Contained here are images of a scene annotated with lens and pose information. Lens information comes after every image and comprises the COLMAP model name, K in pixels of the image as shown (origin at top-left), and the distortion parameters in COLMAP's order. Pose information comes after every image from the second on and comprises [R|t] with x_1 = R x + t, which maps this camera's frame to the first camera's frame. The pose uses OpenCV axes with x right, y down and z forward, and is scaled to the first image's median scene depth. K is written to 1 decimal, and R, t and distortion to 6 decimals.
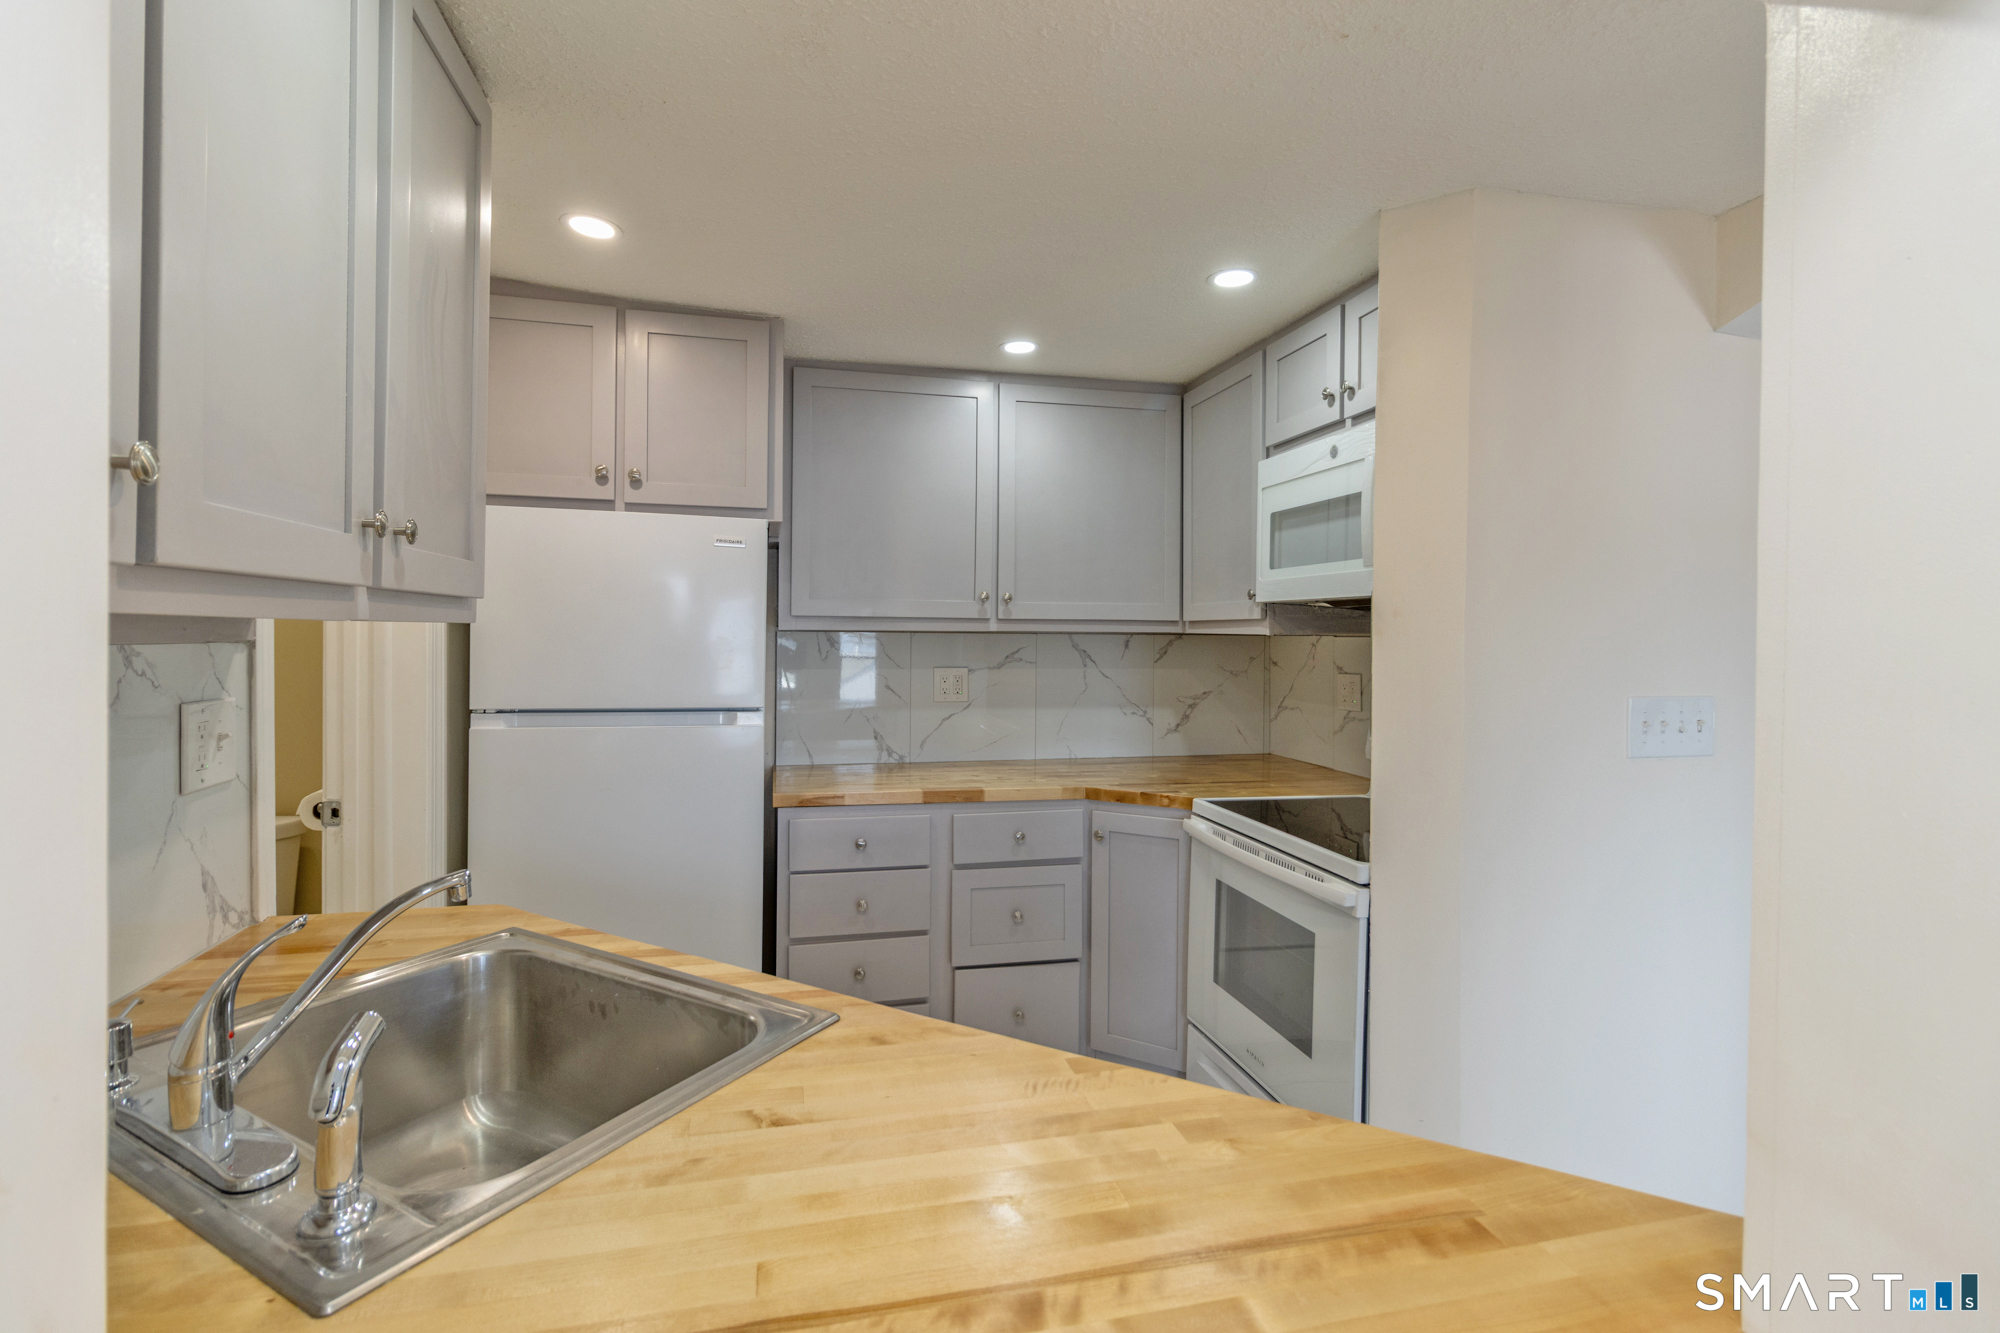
lens RADIAL K [[931.1, 0, 994.7], [0, 931.1, 646.1], [0, 0, 1]] dist [0.000105, 0.000796]
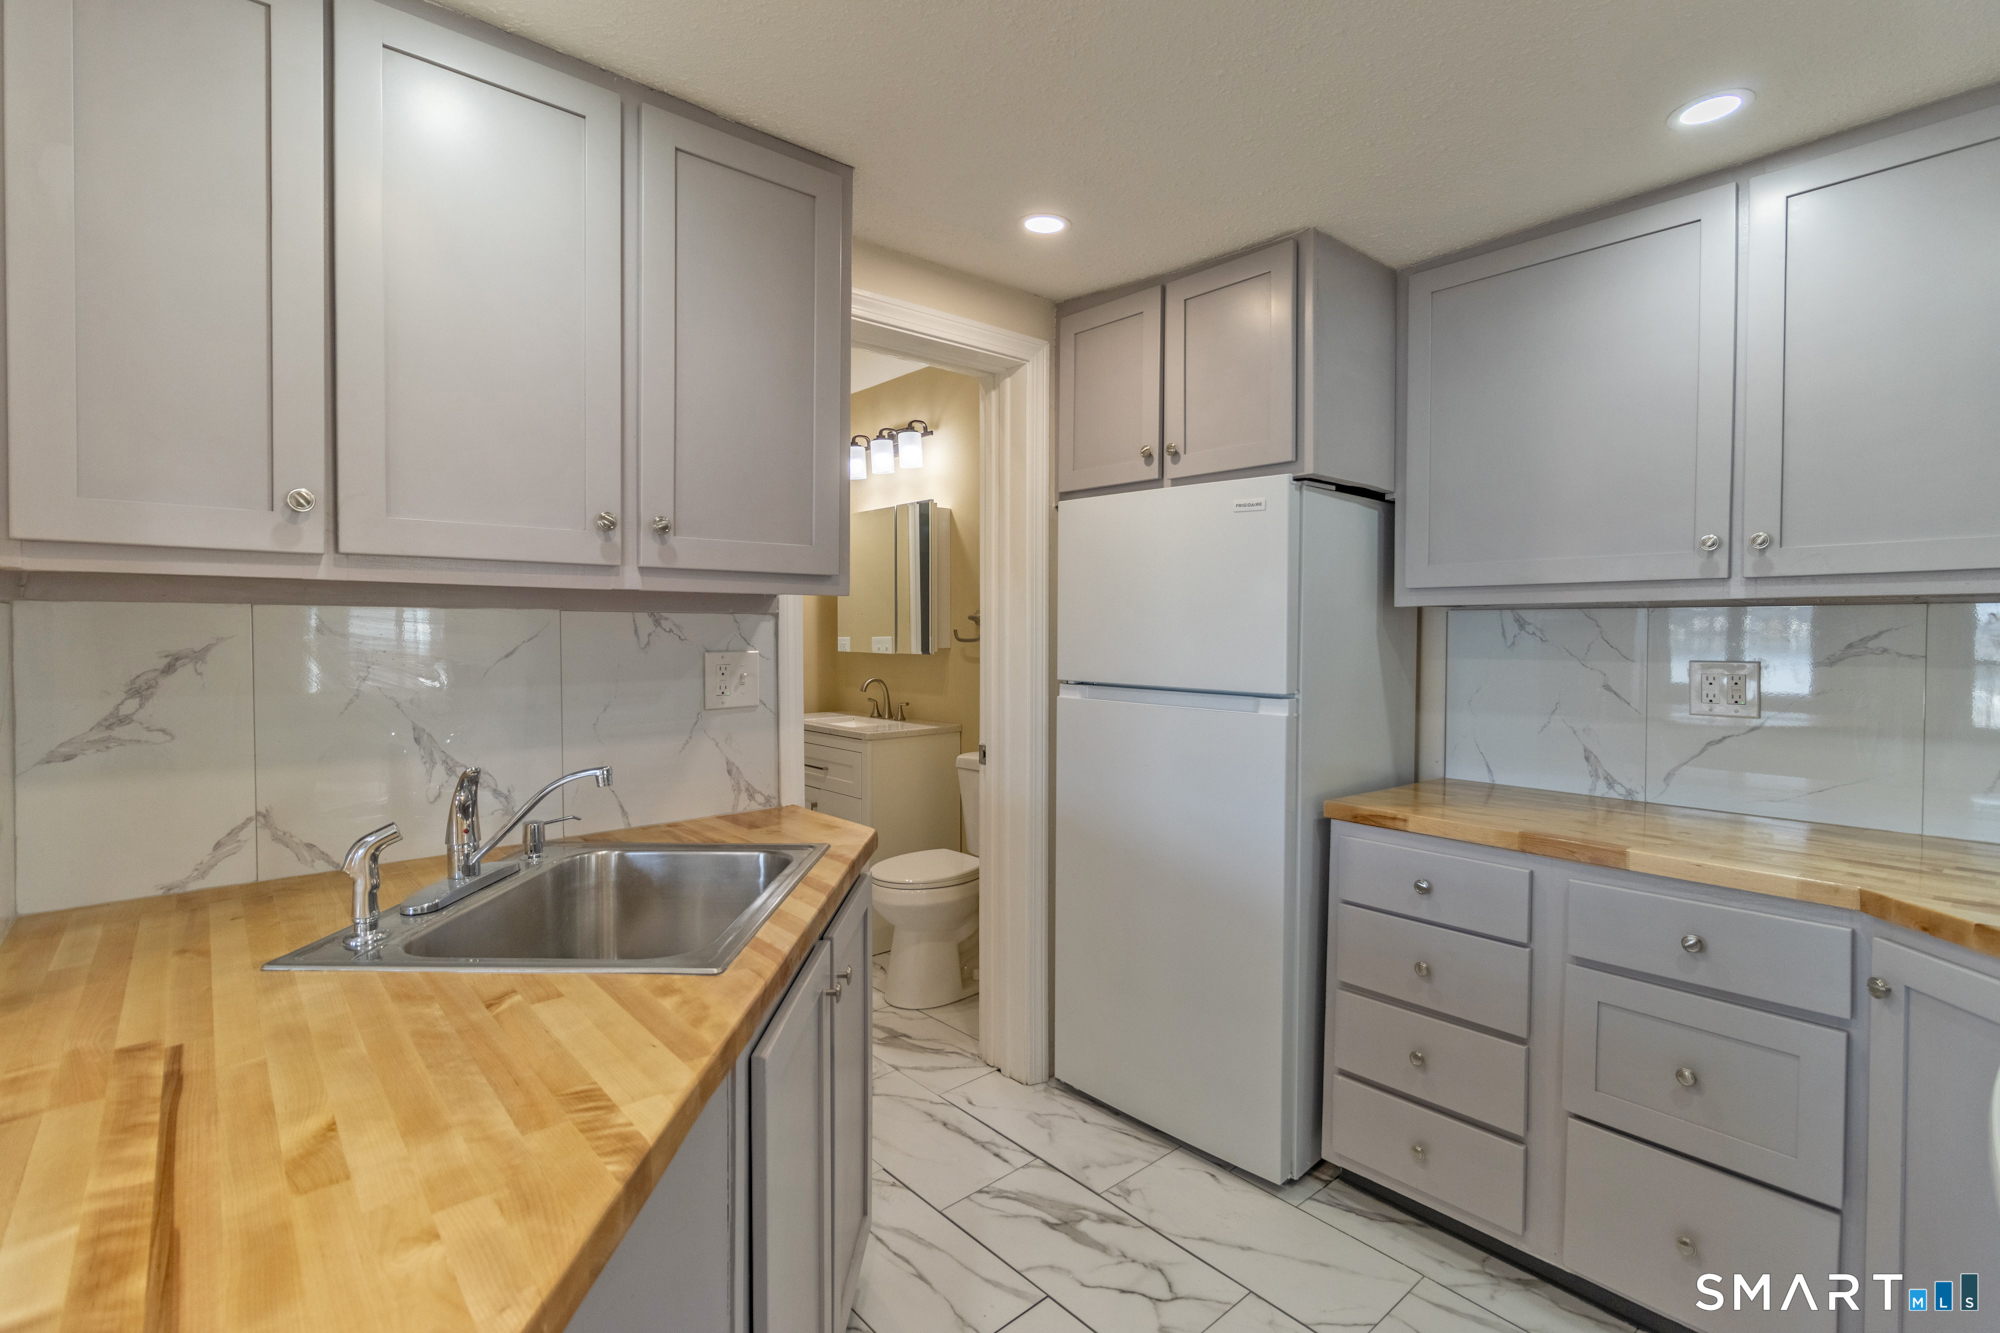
lens RADIAL K [[931.1, 0, 994.1], [0, 931.1, 652.4], [0, 0, 1]] dist [0.000105, 0.000796]
pose [[0.457068, 0.015576, -0.889295, 0.363659], [-0.011594, 0.999866, 0.011554, 0.019103], [0.889356, 0.005030, 0.457187, 0.348375]]
